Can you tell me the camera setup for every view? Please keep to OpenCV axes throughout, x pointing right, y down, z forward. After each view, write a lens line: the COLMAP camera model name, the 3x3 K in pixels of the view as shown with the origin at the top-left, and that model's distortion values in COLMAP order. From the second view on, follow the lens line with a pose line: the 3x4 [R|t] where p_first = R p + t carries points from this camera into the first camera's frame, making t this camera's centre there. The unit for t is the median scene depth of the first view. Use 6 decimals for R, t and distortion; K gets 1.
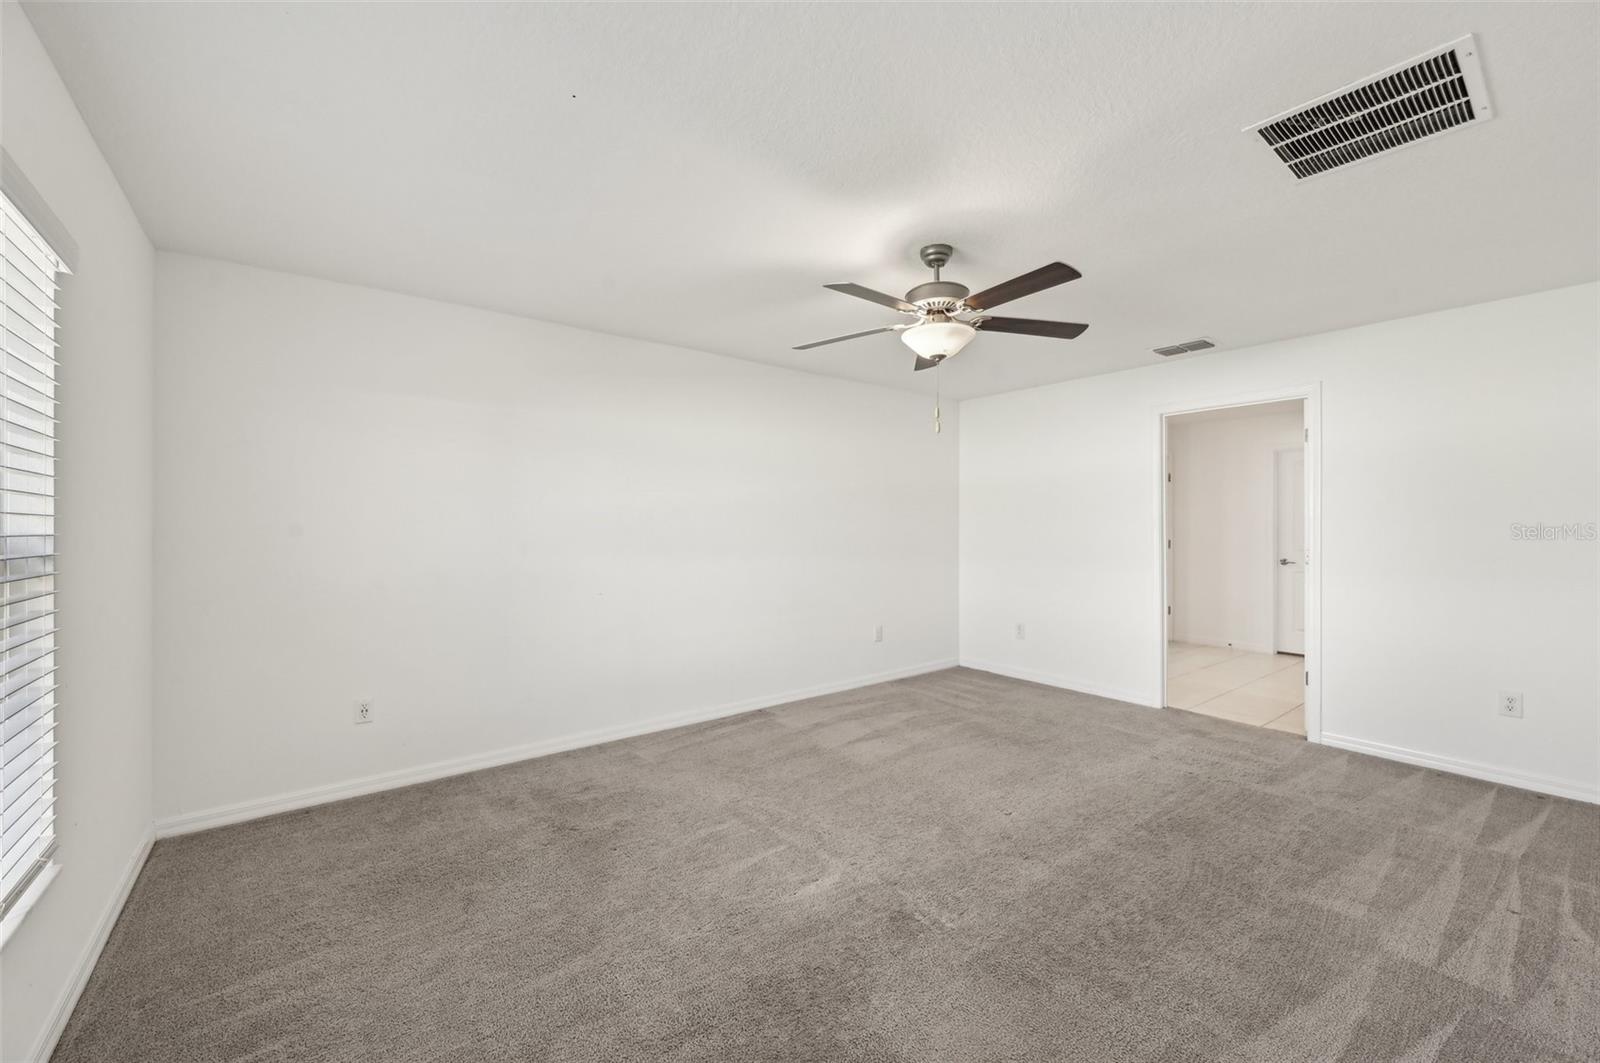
lens RADIAL K [[636.3, 0, 803.4], [0, 636.3, 525.7], [0, 0, 1]] dist [0.000505, 0.000078]
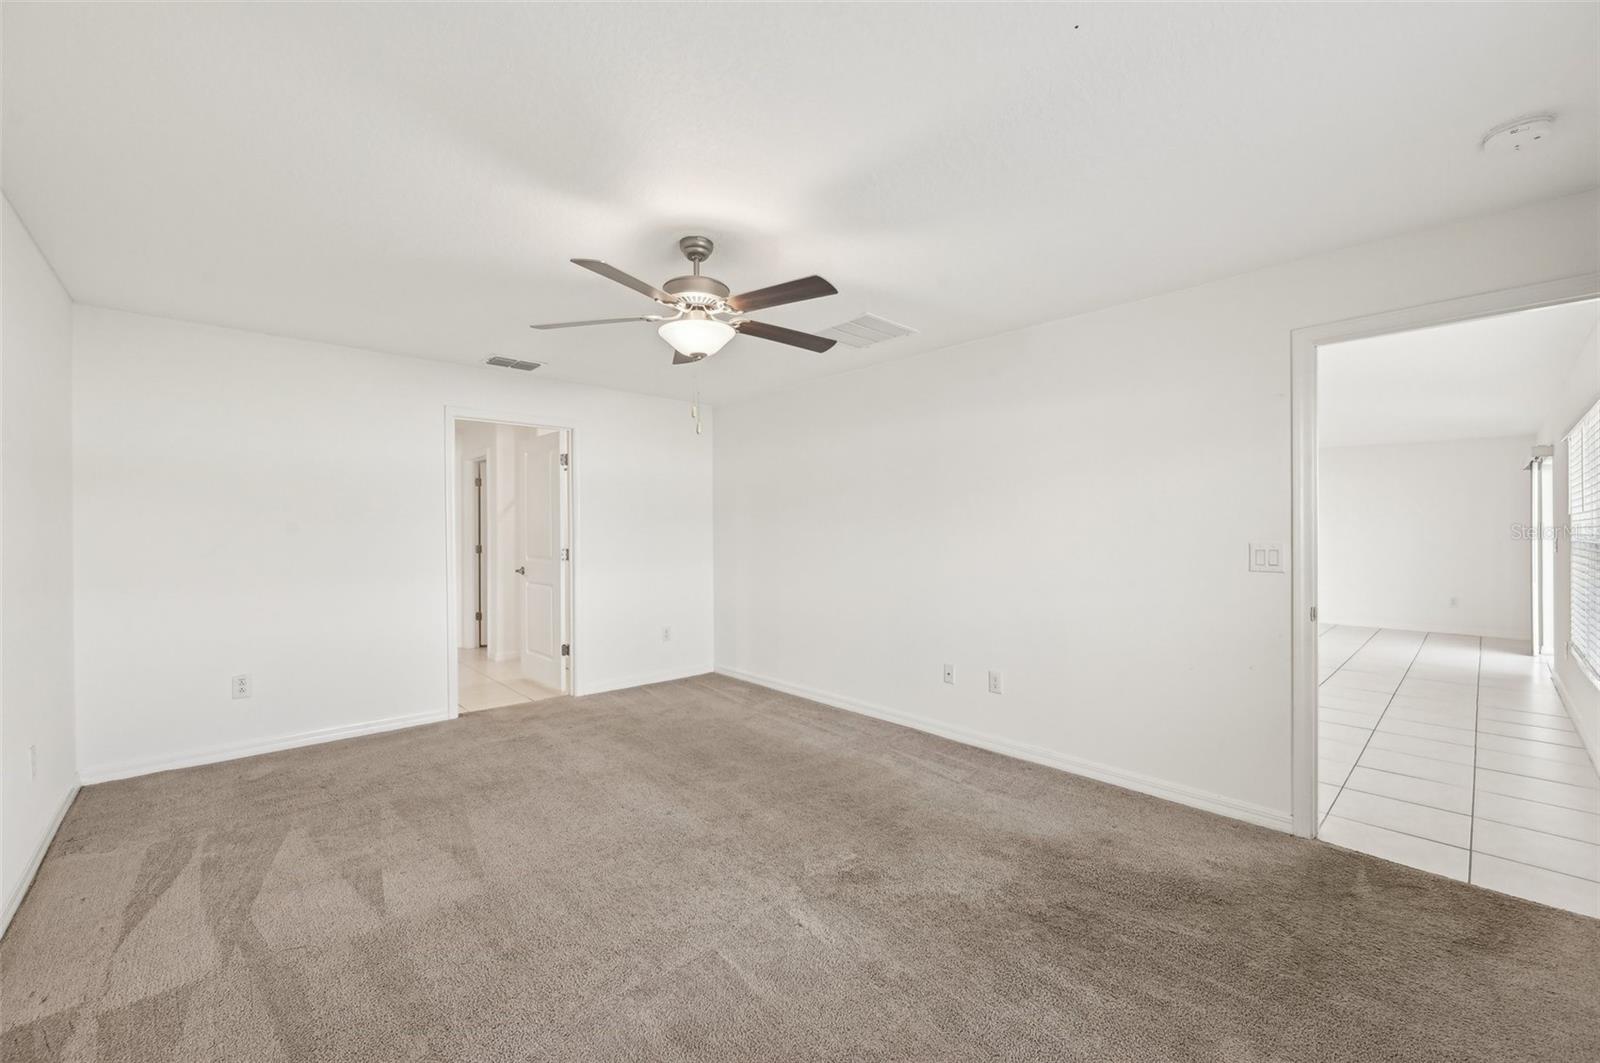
lens RADIAL K [[636.3, 0, 798.8], [0, 636.3, 533.3], [0, 0, 1]] dist [0.000505, 0.000078]
pose [[-0.088623, -0.006860, 0.996042, -0.552256], [-0.003895, 0.999971, 0.006540, -0.005749], [-0.996058, -0.003300, -0.088647, 0.677100]]
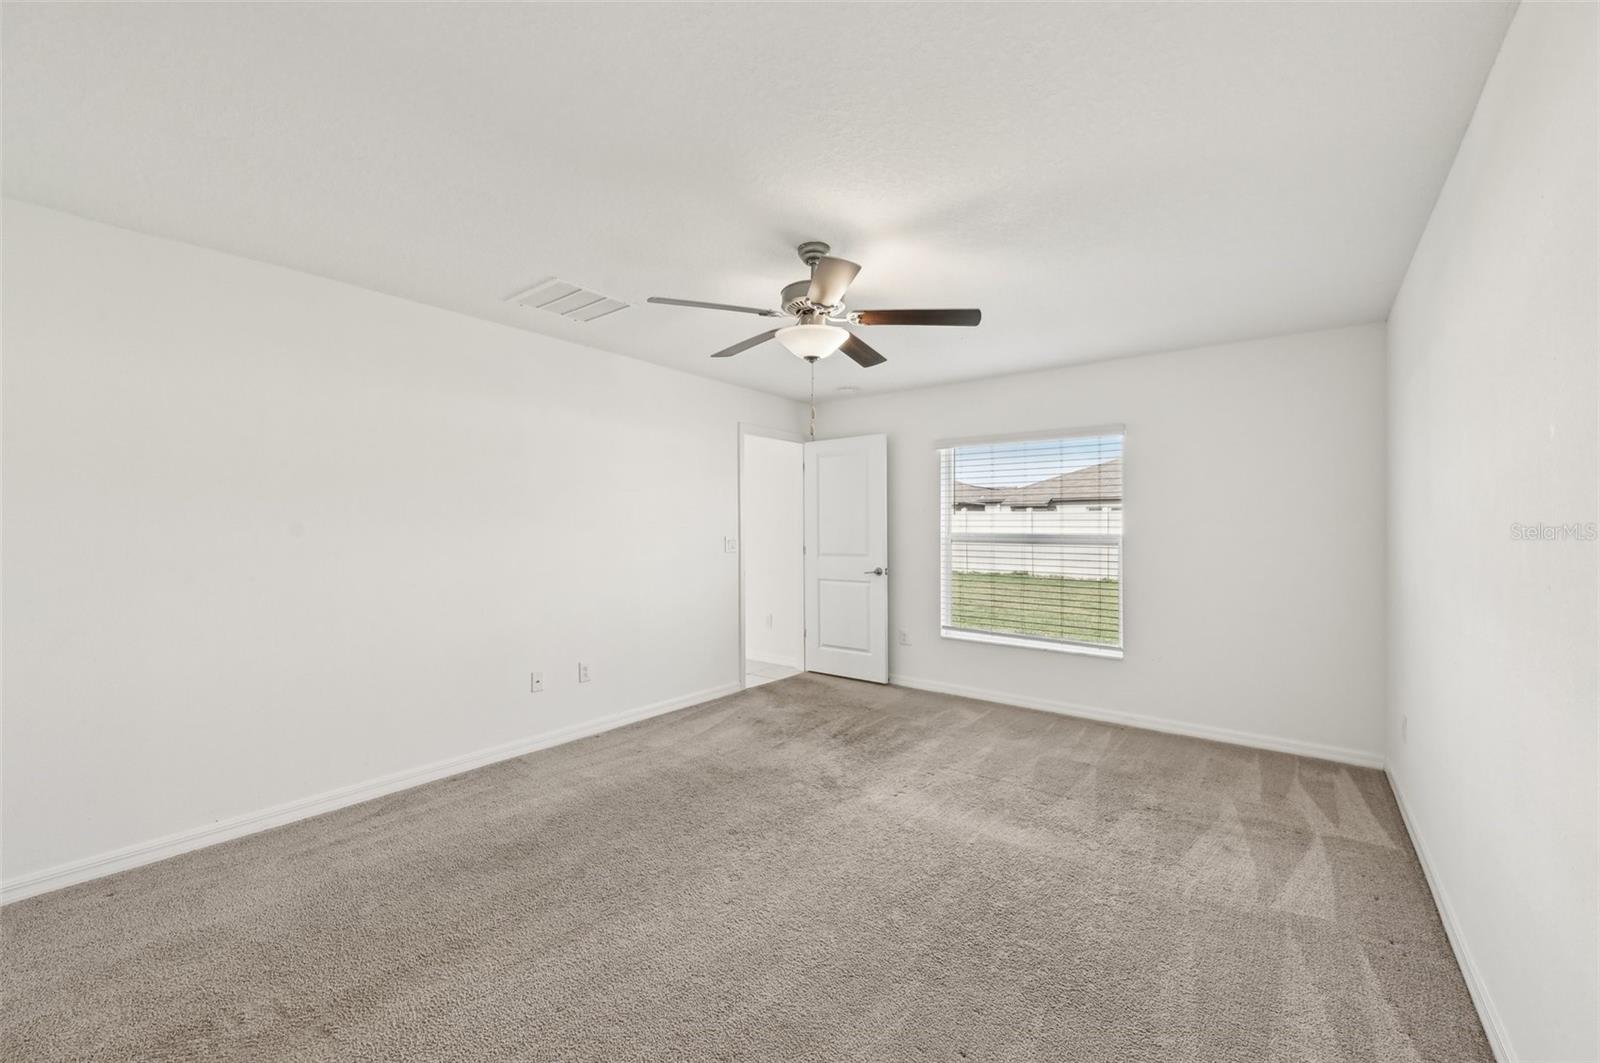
lens RADIAL K [[636.3, 0, 795.3], [0, 636.3, 533.6], [0, 0, 1]] dist [0.000505, 0.000078]
pose [[-0.968315, 0.001812, -0.249726, 0.349981], [0.003634, 0.999970, -0.006836, 0.012962], [0.249706, -0.007527, -0.968292, 1.399585]]
